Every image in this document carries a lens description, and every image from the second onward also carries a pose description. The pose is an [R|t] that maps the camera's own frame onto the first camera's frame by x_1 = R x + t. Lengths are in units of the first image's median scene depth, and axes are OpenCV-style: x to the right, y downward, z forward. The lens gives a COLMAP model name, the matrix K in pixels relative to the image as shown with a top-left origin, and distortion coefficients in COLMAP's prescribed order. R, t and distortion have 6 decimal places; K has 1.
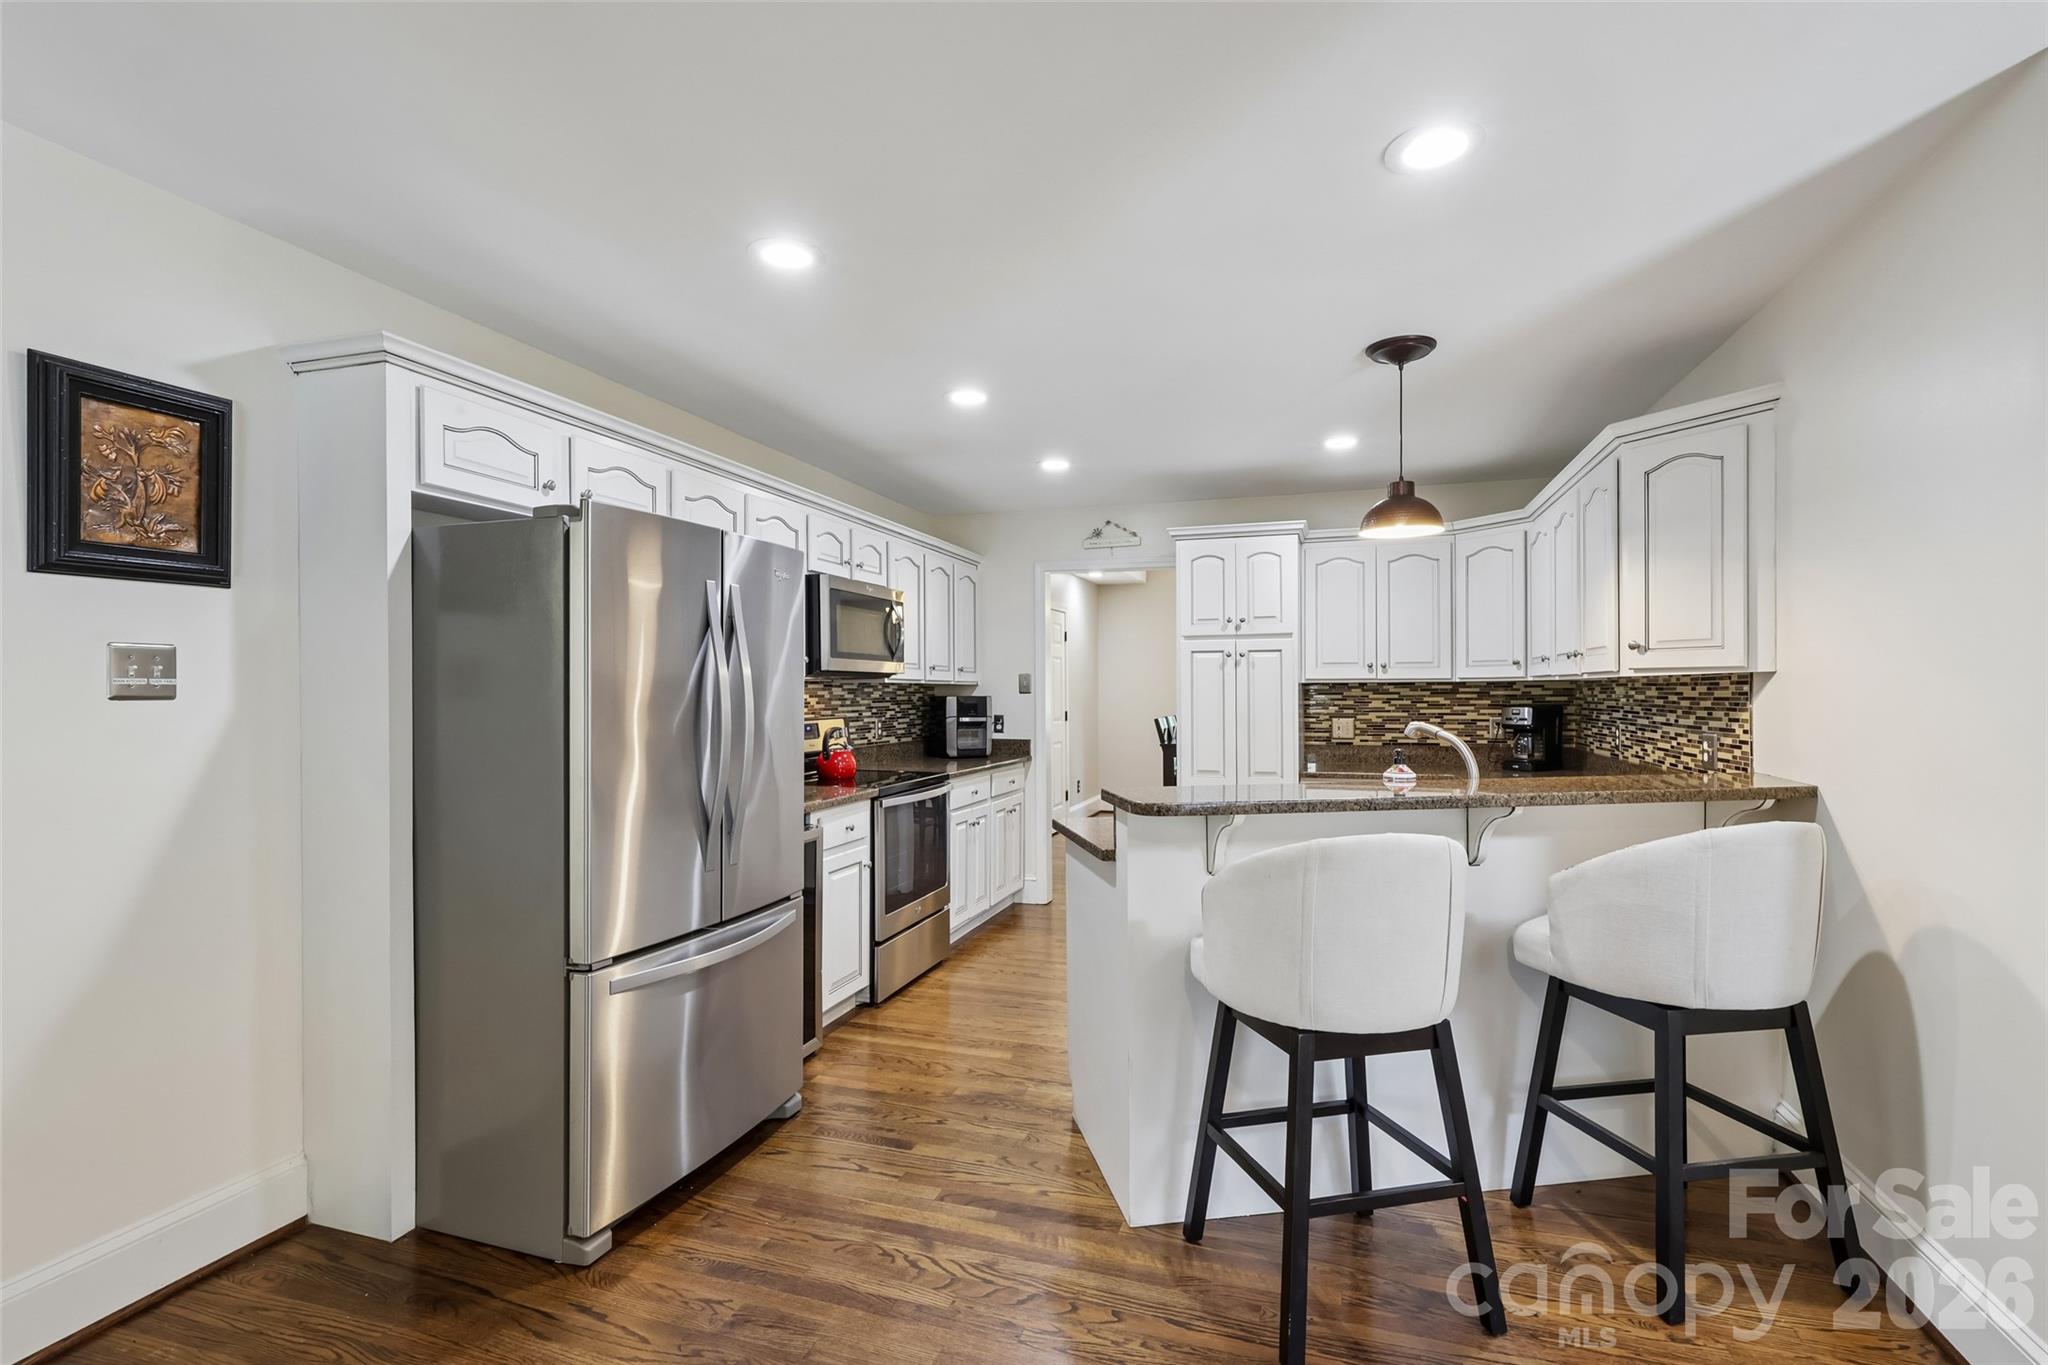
lens RADIAL K [[972.0, 0, 1027.4], [0, 972.0, 692.5], [0, 0, 1]] dist [0.024973, 0.000135]
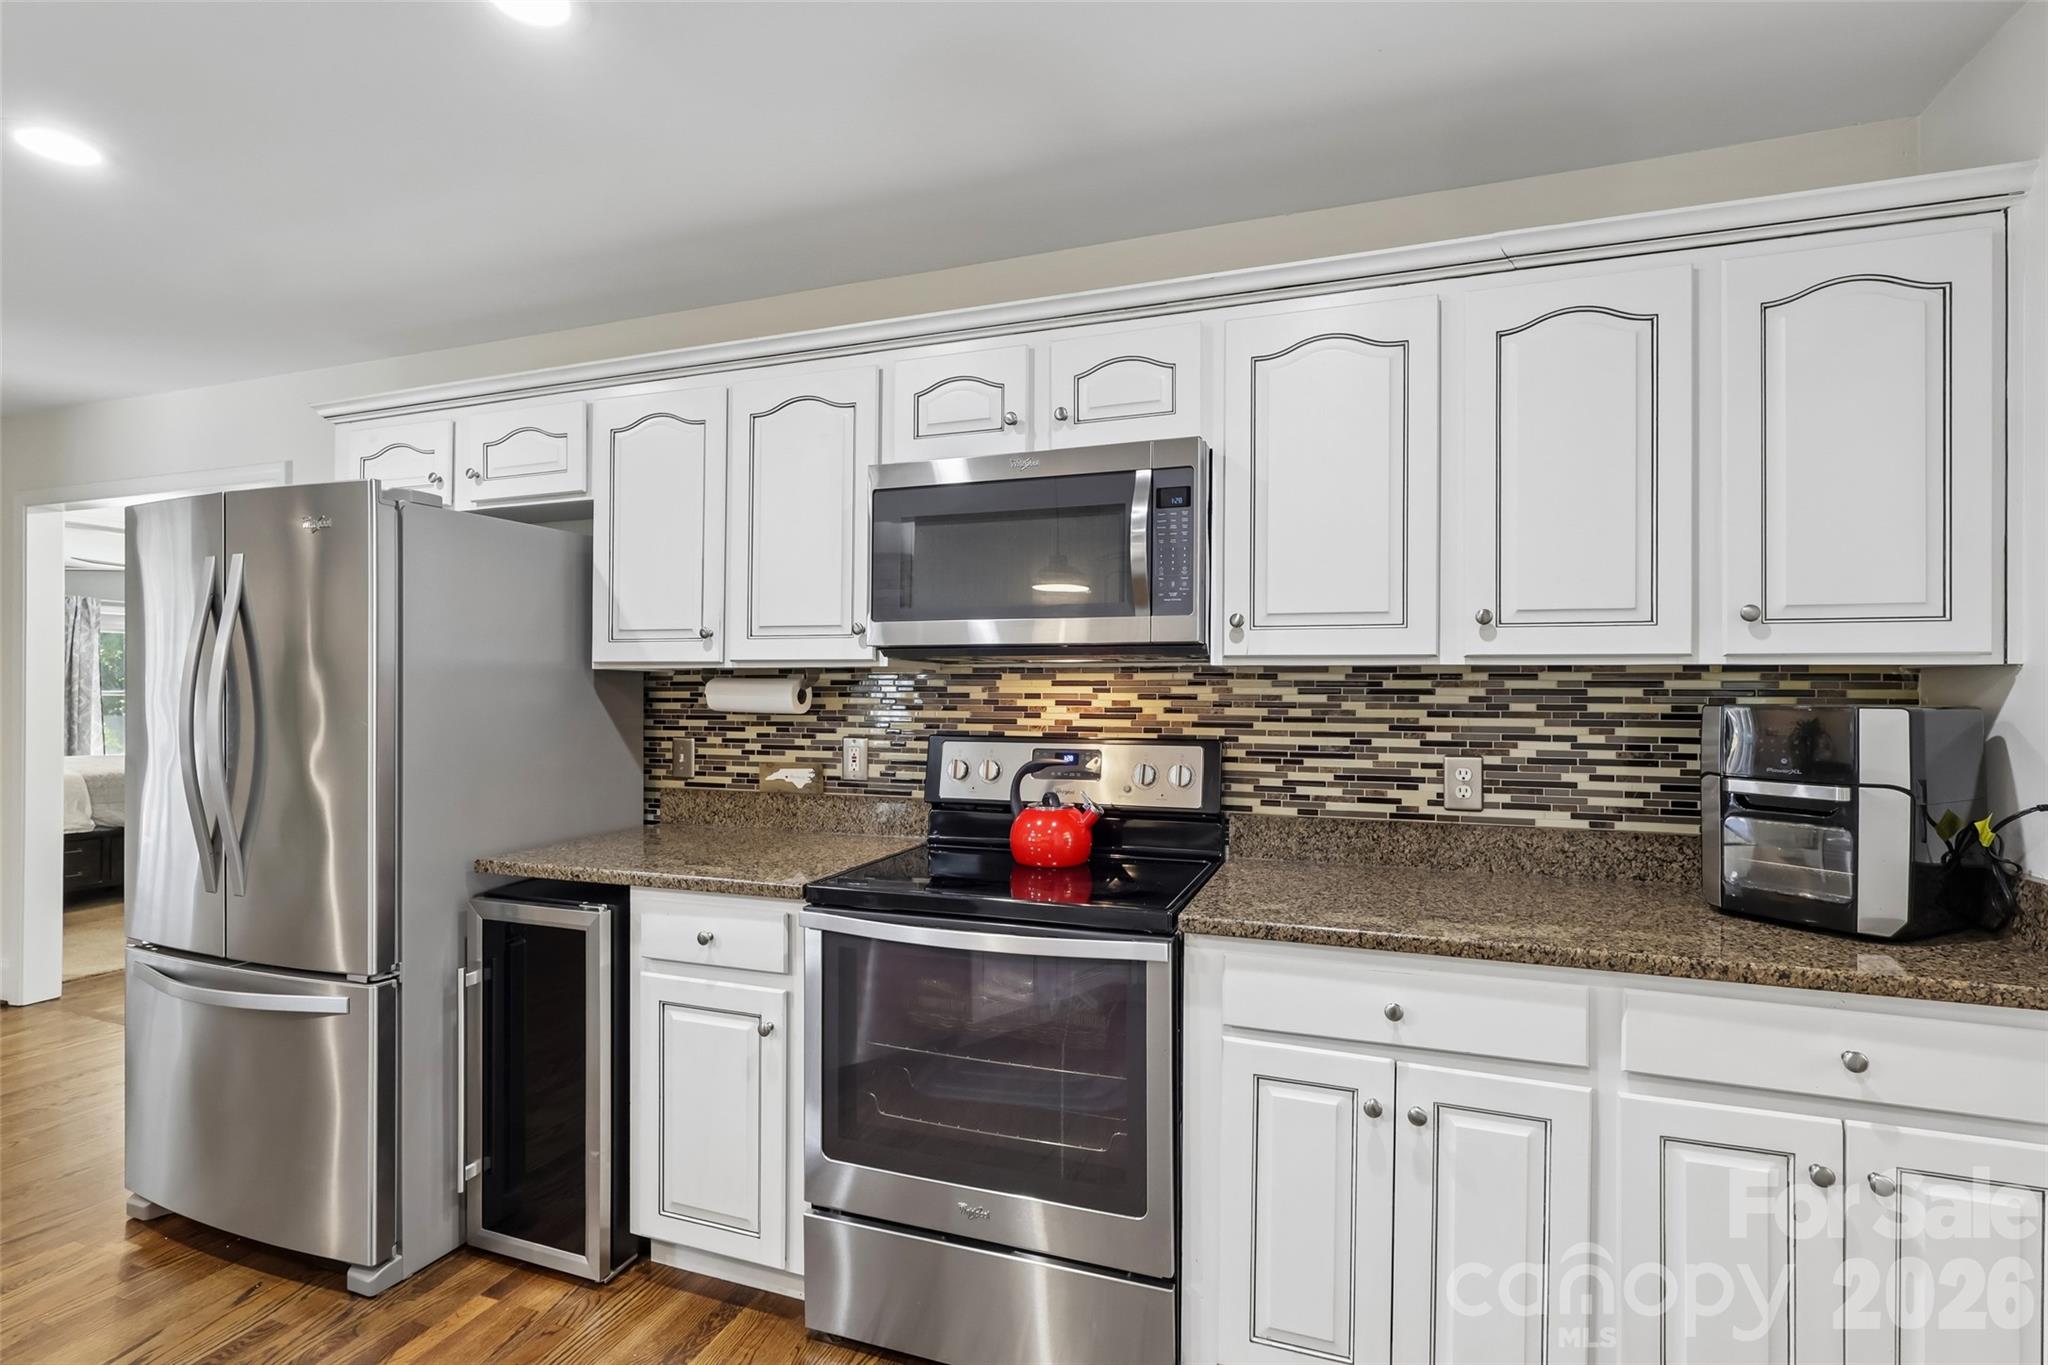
lens RADIAL K [[958.6, 0, 1031.7], [0, 958.6, 688.4], [0, 0, 1]] dist [0.003660, 0.000430]
pose [[-0.034509, -0.001470, -0.999403, 0.260595], [-0.005275, 0.999985, -0.001289, 0.000415], [0.999390, 0.005227, -0.034517, 0.915147]]
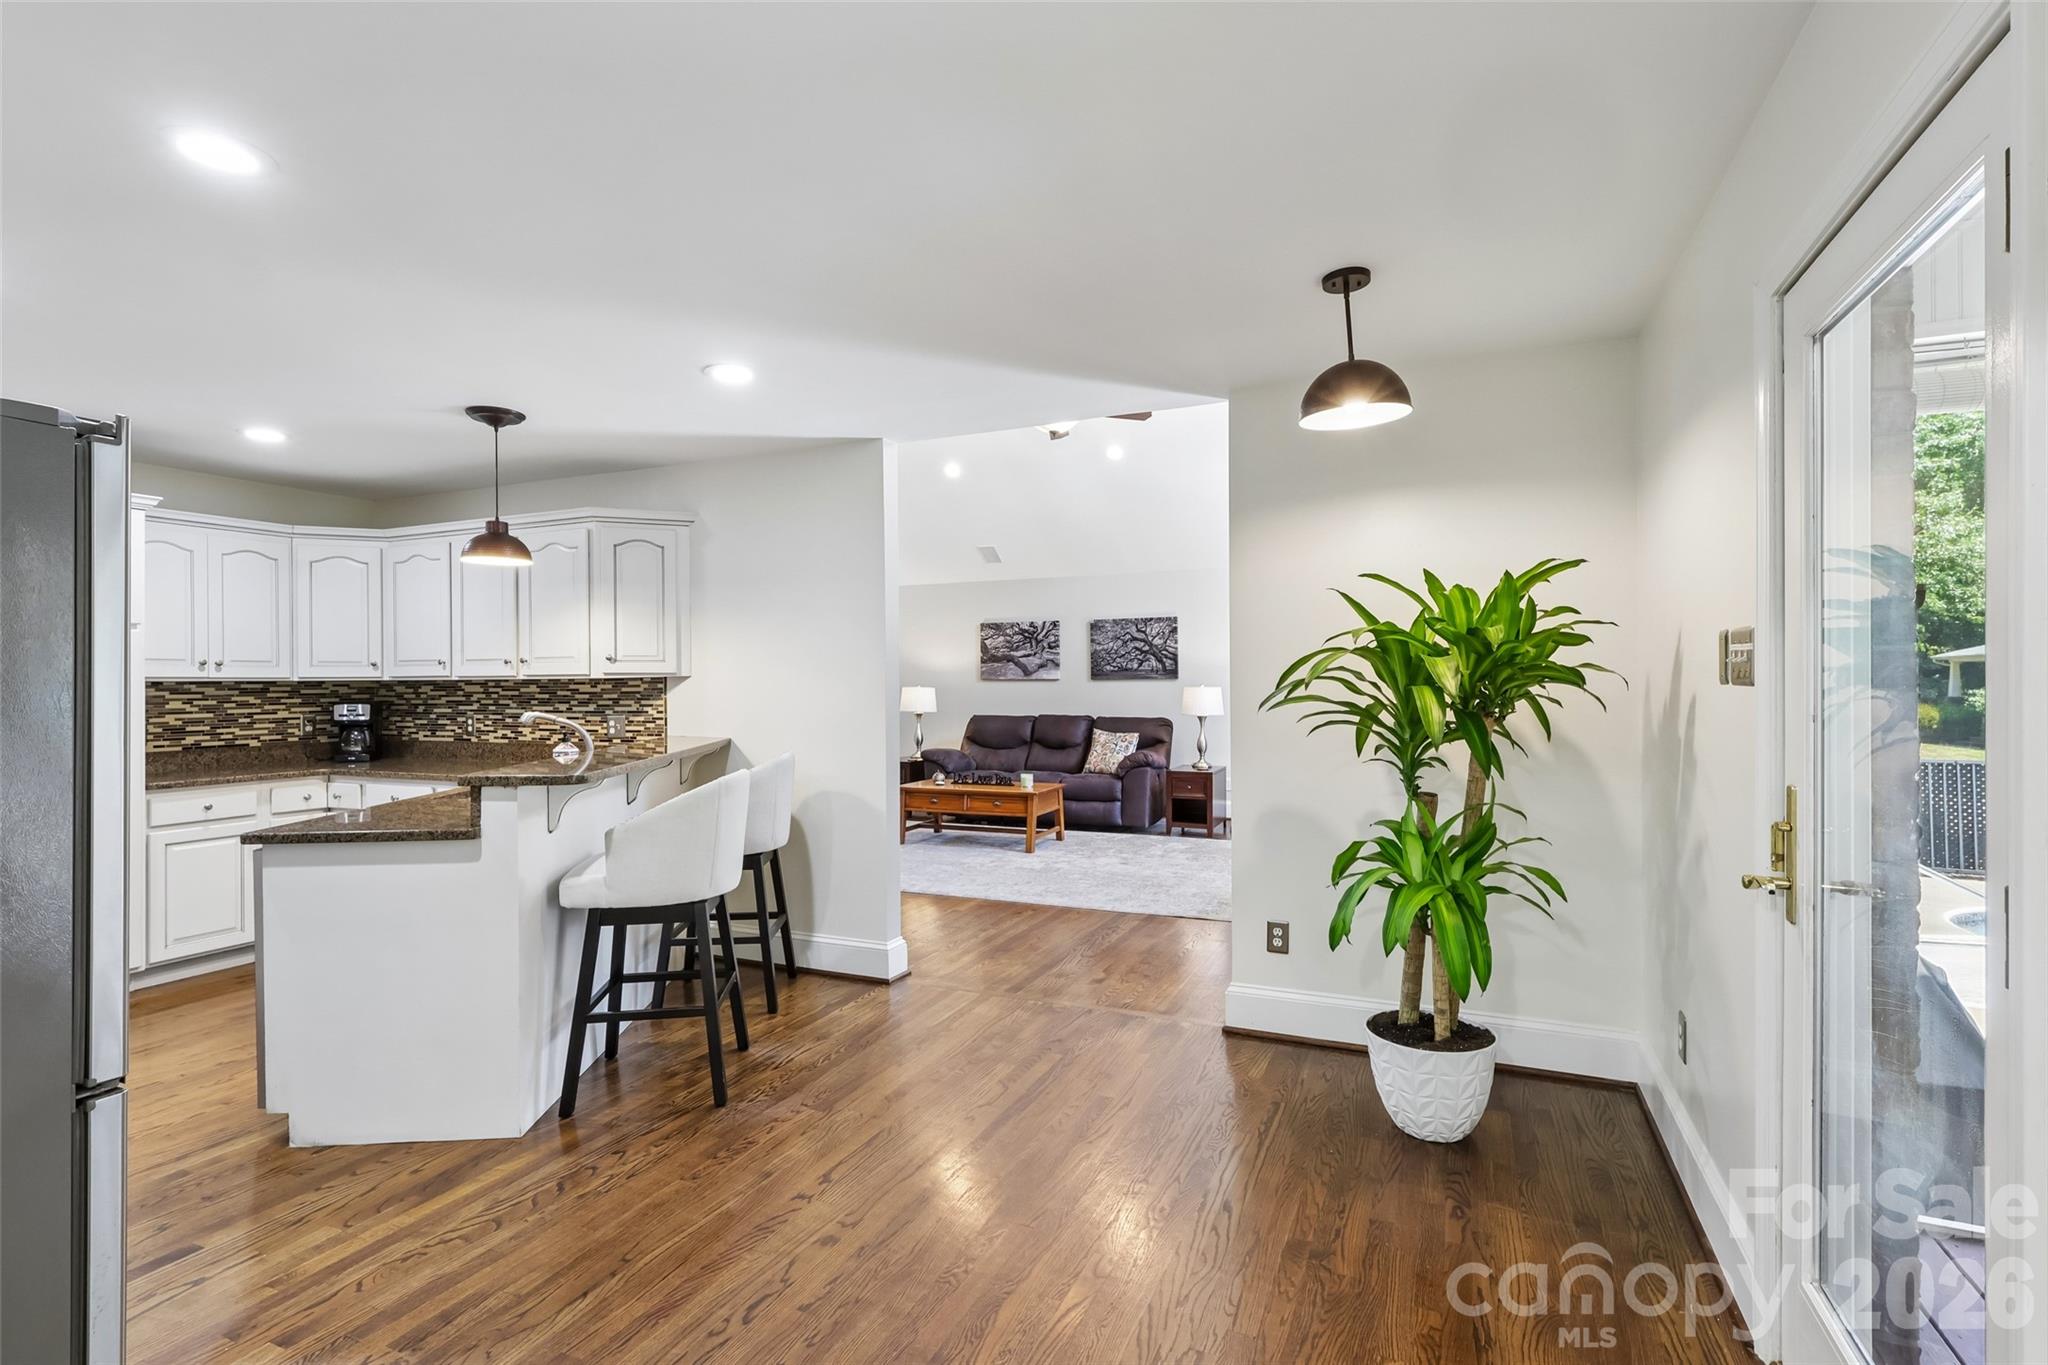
lens RADIAL K [[947.8, 0, 1033.5], [0, 947.8, 678.9], [0, 0, 1]] dist [0.000719, -0.000292]
pose [[0.099093, 0.006263, 0.995058, -0.479447], [0.008126, 0.999942, -0.007103, 0.000133], [-0.995045, 0.008790, 0.099036, 0.125421]]
